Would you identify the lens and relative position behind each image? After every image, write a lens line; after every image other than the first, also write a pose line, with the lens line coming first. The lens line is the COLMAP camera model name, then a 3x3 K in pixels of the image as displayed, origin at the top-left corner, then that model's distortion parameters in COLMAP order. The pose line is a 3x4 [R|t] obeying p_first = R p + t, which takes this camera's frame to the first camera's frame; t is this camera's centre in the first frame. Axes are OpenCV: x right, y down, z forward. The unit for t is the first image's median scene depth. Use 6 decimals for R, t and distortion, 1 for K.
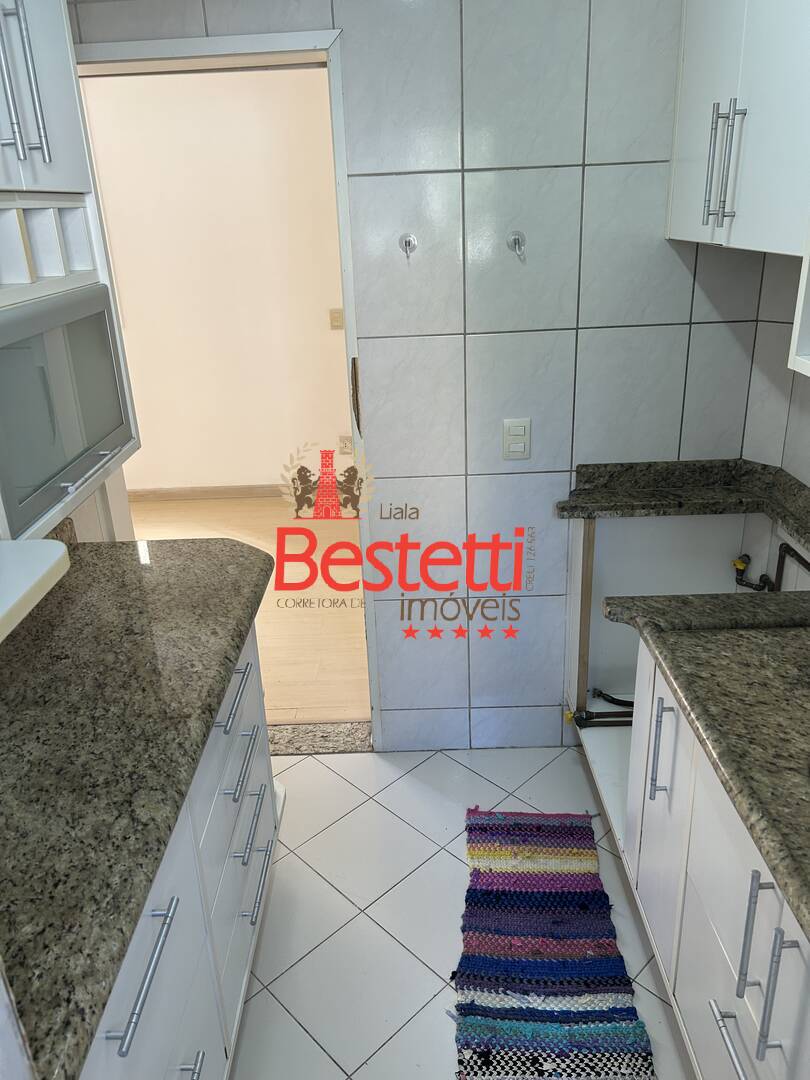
lens RADIAL K [[813.1, 0, 405.5], [0, 813.1, 515.2], [0, 0, 1]] dist [-0.002427, -0.002513]
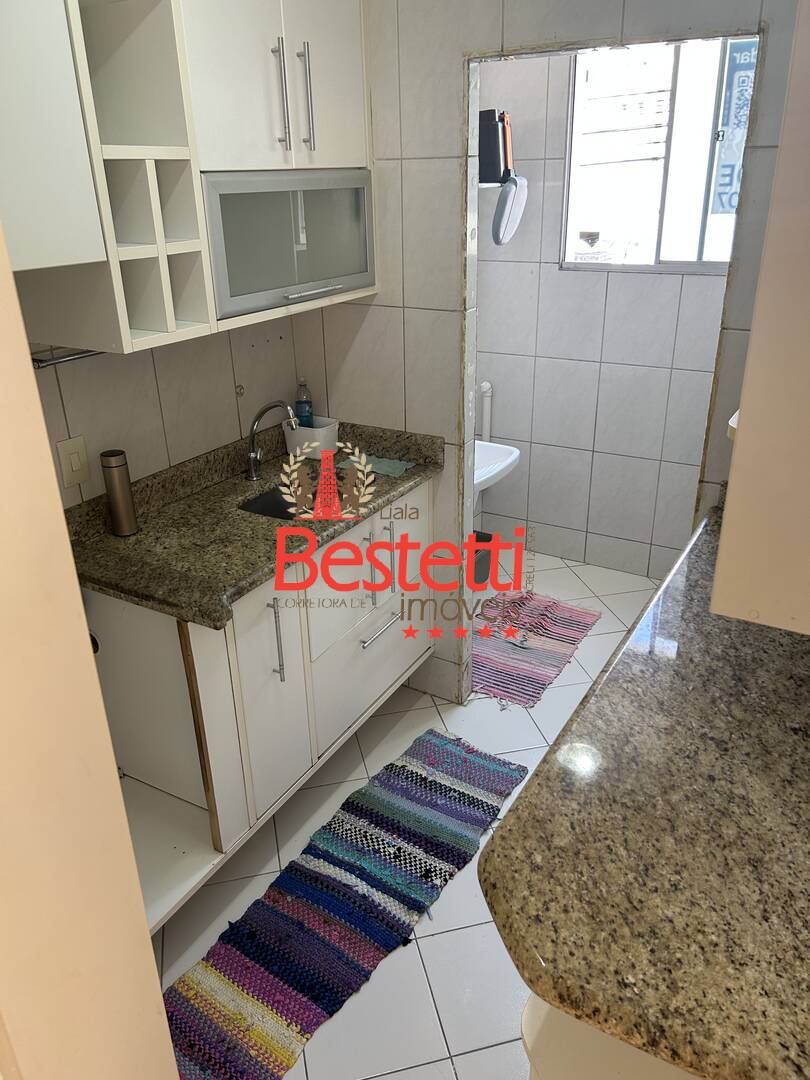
lens RADIAL K [[820.5, 0, 405.0], [0, 820.5, 540.0], [0, 0, 1]] dist [0.031260, -0.041124]
pose [[-0.859813, -0.152070, 0.487438, -0.394026], [0.232709, 0.733013, 0.639170, -0.514639], [-0.454497, 0.662998, -0.594866, 1.340309]]
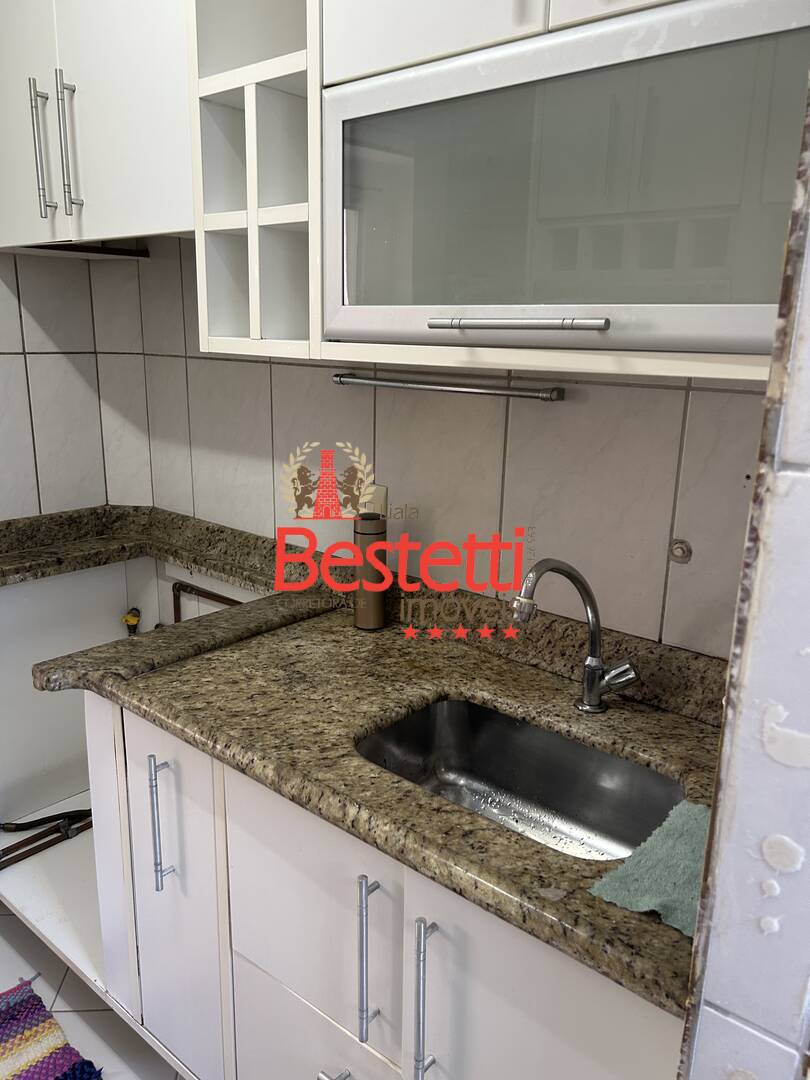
lens RADIAL K [[820.5, 0, 405.0], [0, 820.5, 540.0], [0, 0, 1]] dist [0.031260, -0.041124]
pose [[0.649419, -0.144098, 0.746653, -0.081871], [0.226618, 0.973941, -0.009143, 0.067426], [-0.725878, 0.175143, 0.665151, 0.197594]]
